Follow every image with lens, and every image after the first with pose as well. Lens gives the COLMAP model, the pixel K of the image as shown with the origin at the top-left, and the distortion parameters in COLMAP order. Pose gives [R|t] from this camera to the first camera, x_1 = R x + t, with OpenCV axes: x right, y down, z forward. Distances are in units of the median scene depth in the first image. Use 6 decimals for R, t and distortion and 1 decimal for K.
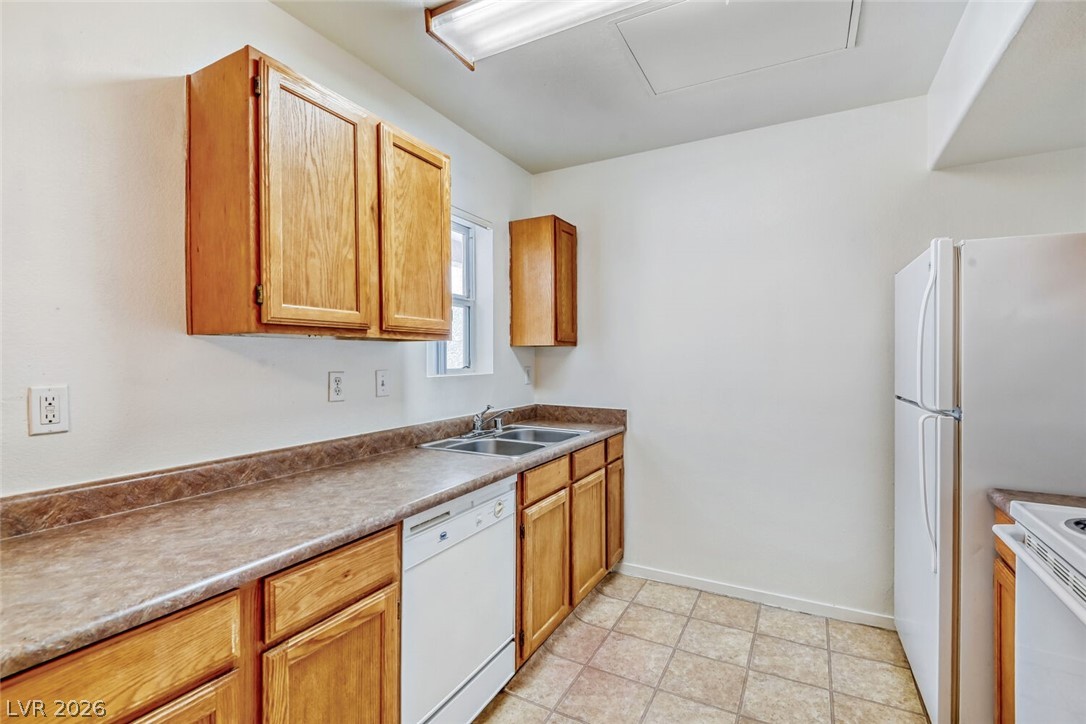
lens RADIAL K [[493.7, 0, 548.6], [0, 493.7, 352.1], [0, 0, 1]] dist [0.018512, -0.010555]
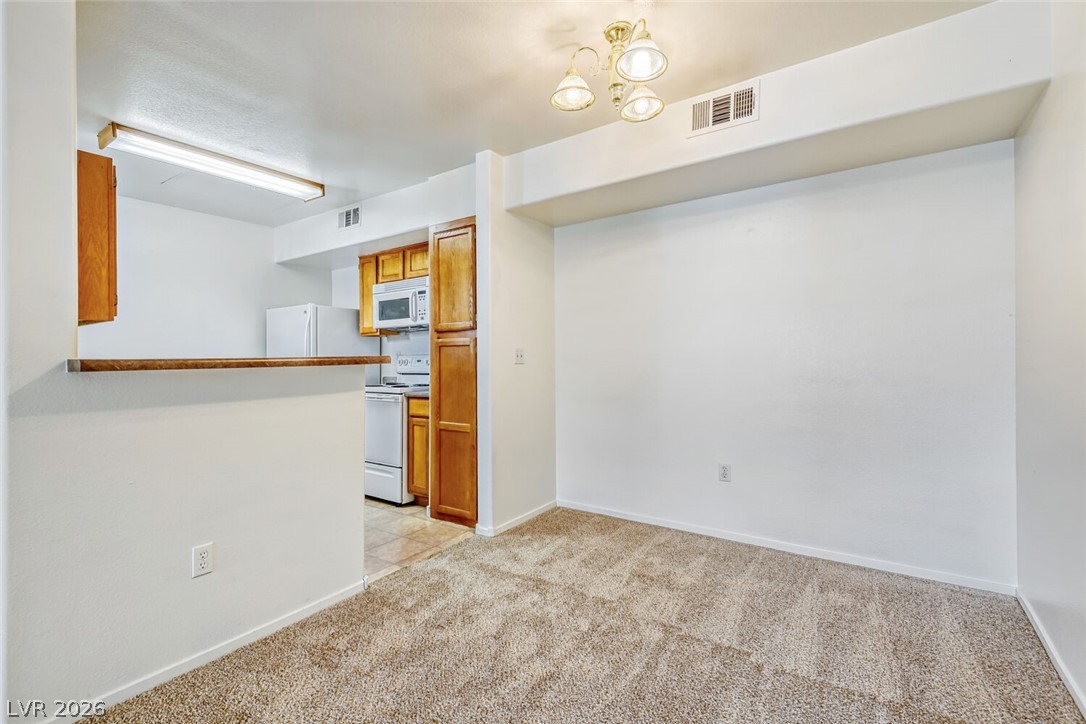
lens RADIAL K [[493.7, 0, 546.0], [0, 493.7, 354.6], [0, 0, 1]] dist [0.018512, -0.010555]
pose [[0.118778, 0.005234, 0.992907, -1.201128], [0.002510, 0.999981, -0.005572, 0.052092], [-0.992918, 0.003155, 0.118763, -0.417560]]
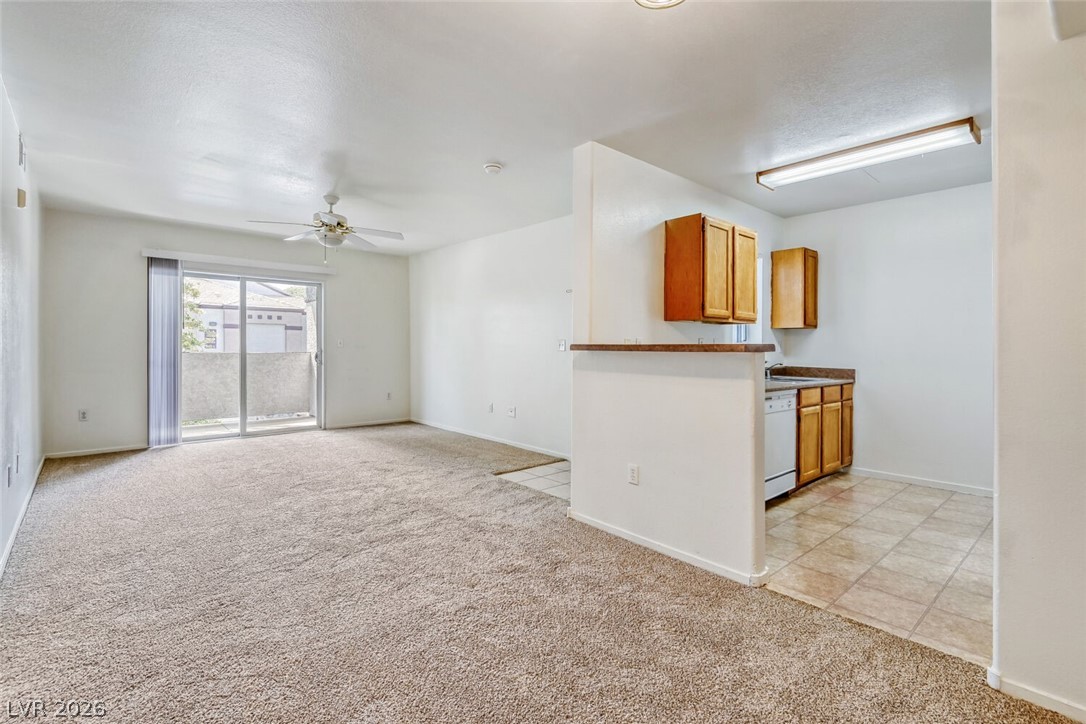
lens RADIAL K [[493.7, 0, 538.0], [0, 493.7, 341.8], [0, 0, 1]] dist [0.018512, -0.010555]
pose [[0.930216, 0.008383, -0.366917, -0.244691], [-0.008365, 0.999964, 0.001639, 0.045605], [0.366918, 0.001545, 0.930252, -1.012526]]
